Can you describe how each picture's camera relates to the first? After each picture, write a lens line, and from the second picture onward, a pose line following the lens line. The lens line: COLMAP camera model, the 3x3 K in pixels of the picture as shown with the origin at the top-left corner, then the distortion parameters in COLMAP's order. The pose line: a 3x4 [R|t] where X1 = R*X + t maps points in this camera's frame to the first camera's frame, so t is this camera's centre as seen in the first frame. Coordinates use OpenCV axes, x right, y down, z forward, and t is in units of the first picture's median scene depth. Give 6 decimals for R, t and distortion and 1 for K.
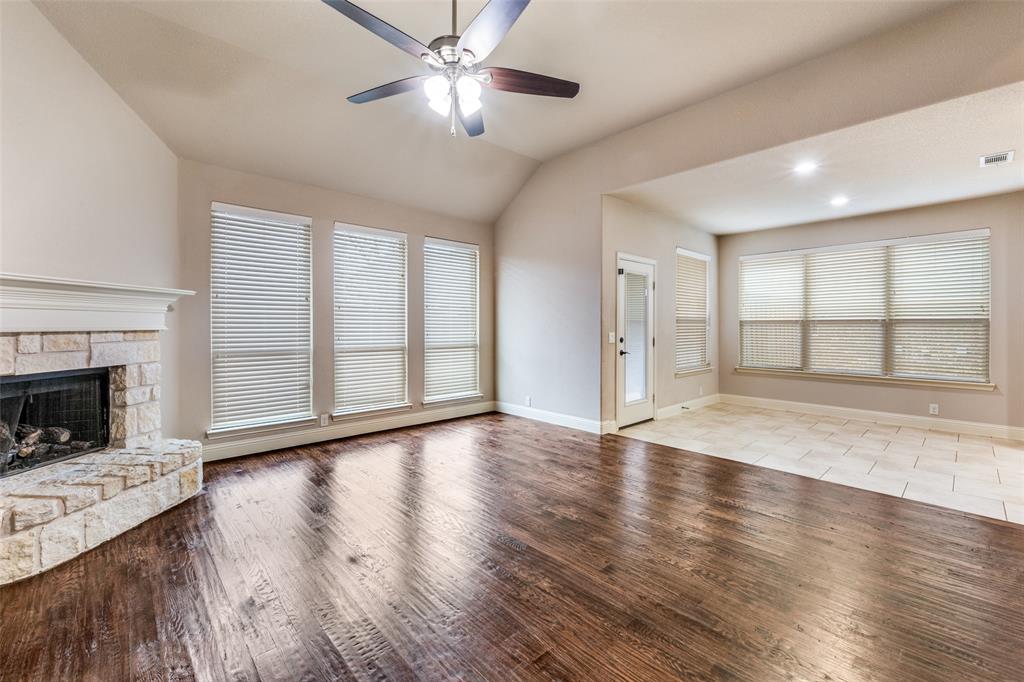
lens RADIAL K [[423.6, 0, 521.0], [0, 423.6, 330.8], [0, 0, 1]] dist [-0.001623, -0.000169]
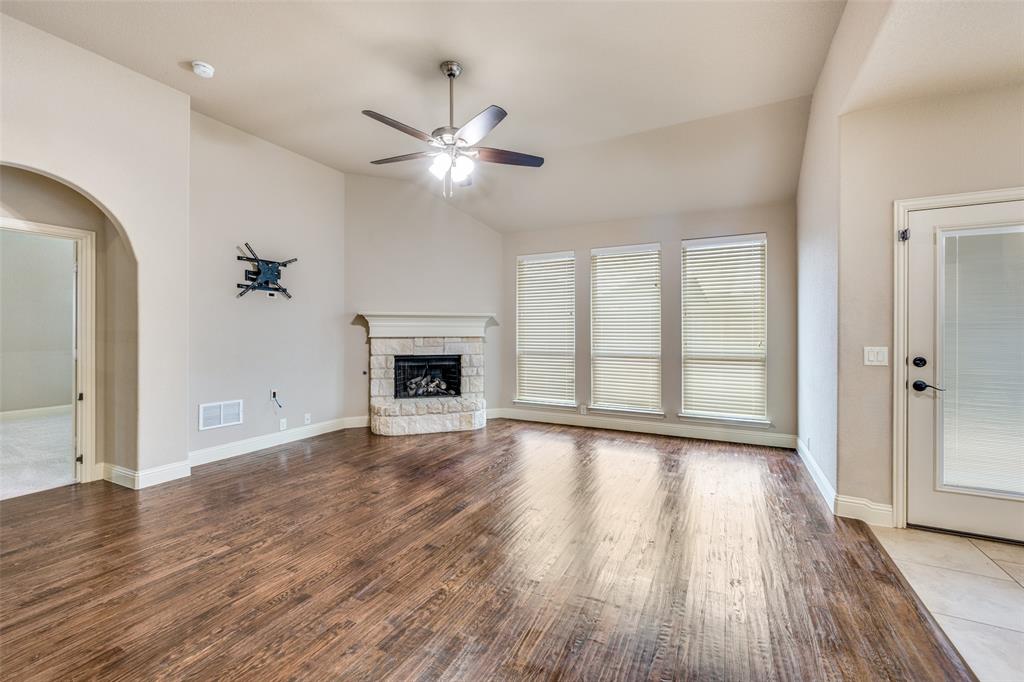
lens RADIAL K [[423.6, 0, 515.1], [0, 423.6, 336.1], [0, 0, 1]] dist [-0.001623, -0.000169]
pose [[0.333212, 0.006829, -0.942827, 0.730309], [-0.010168, 0.999942, 0.003649, -0.010001], [0.942797, 0.008371, 0.333262, 0.442078]]
